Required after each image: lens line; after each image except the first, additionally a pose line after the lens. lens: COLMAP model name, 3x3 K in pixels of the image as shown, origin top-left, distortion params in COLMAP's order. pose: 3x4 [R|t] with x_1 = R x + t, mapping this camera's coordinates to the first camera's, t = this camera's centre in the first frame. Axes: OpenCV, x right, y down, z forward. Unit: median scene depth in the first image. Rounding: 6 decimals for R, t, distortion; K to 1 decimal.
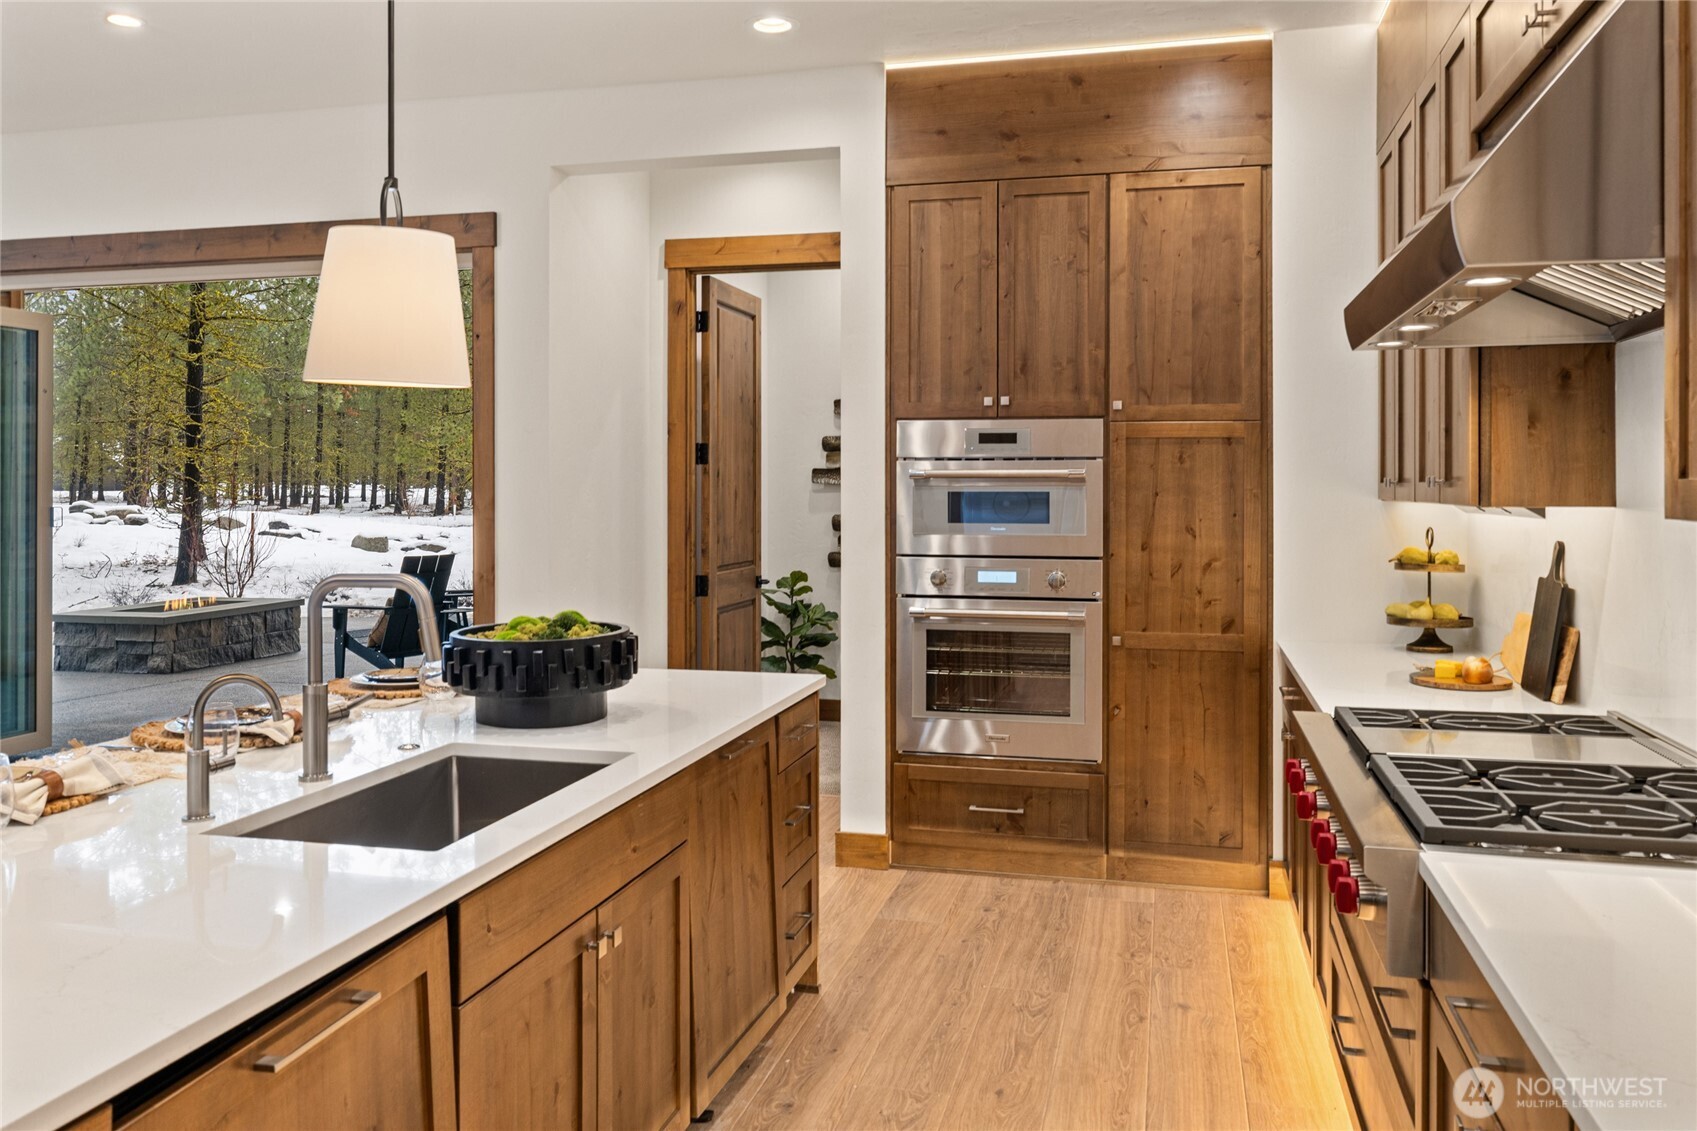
lens RADIAL K [[1281.4, 0, 848.5], [0, 1281.4, 565.5], [0, 0, 1]] dist [0.000828, -0.000612]
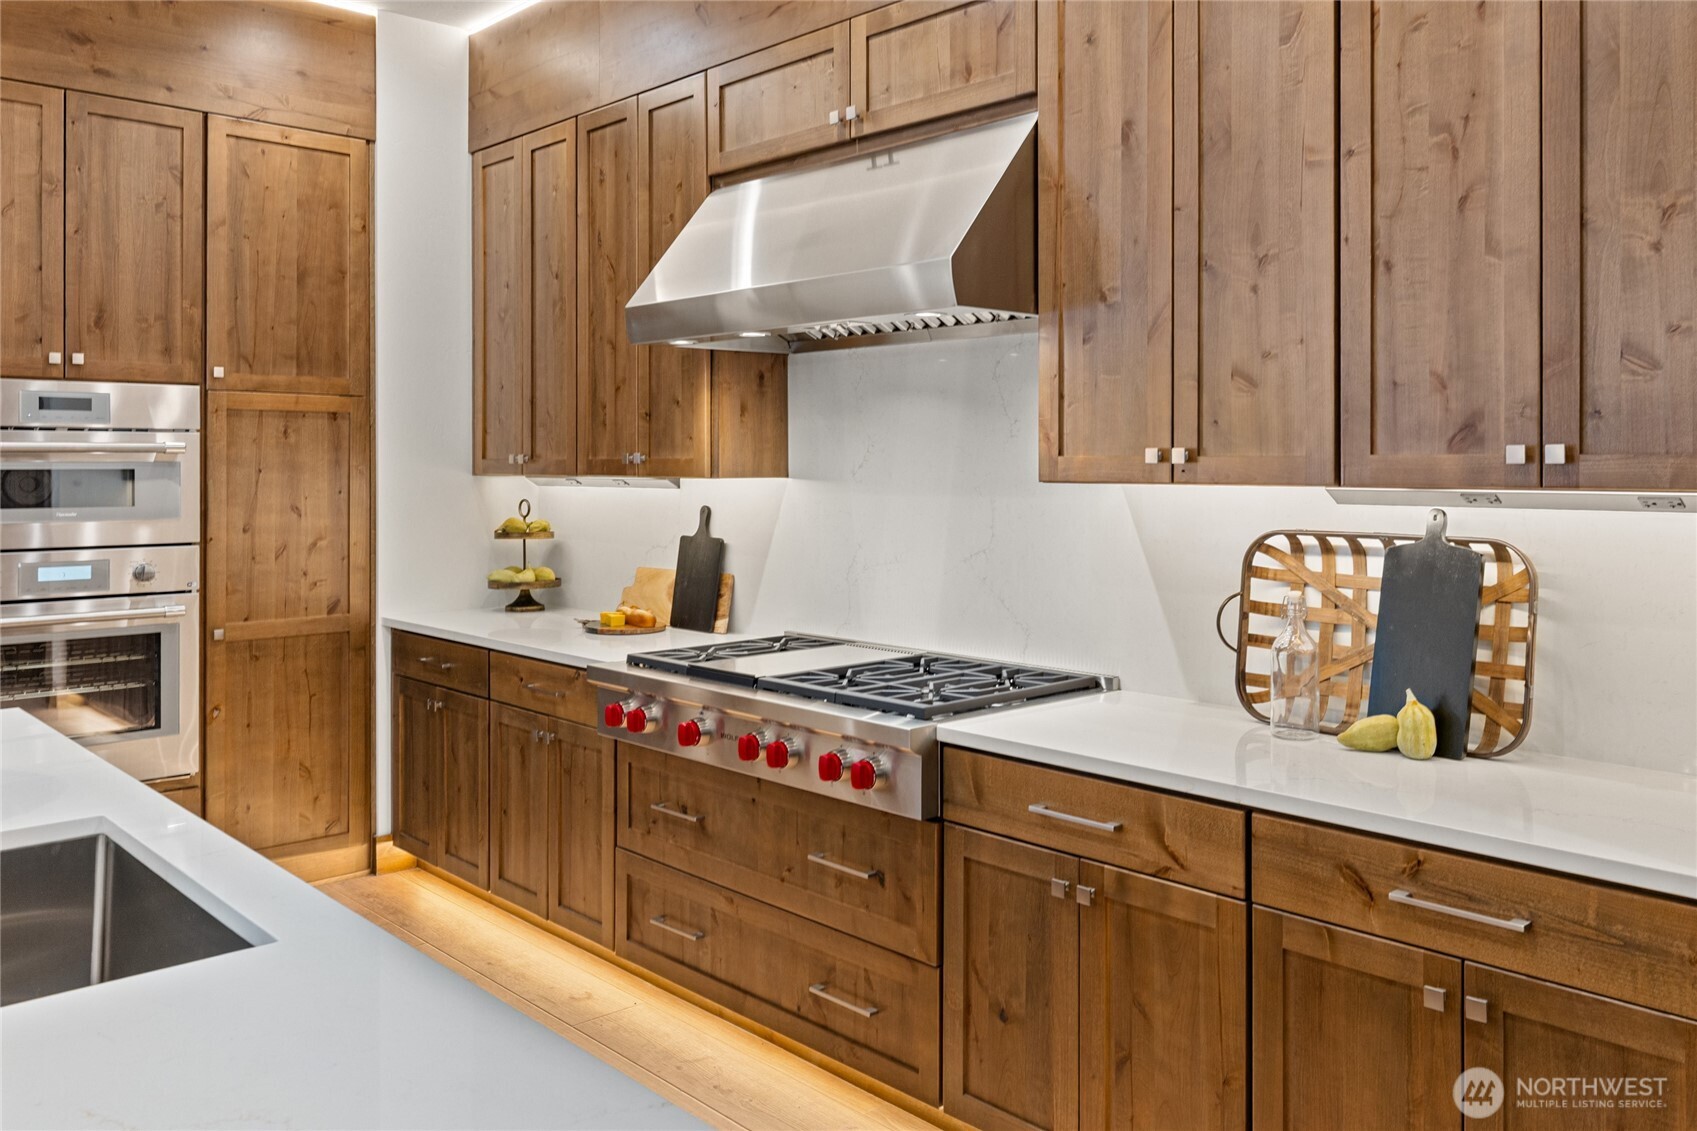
lens RADIAL K [[1342.2, 0, 848.5], [0, 1342.2, 565.5], [0, 0, 1]] dist [-0.004174, -0.003033]
pose [[0.545030, -0.063252, 0.836027, -0.344801], [0.052405, 0.997771, 0.041325, -0.005492], [-0.836777, 0.021289, 0.547130, 0.117981]]
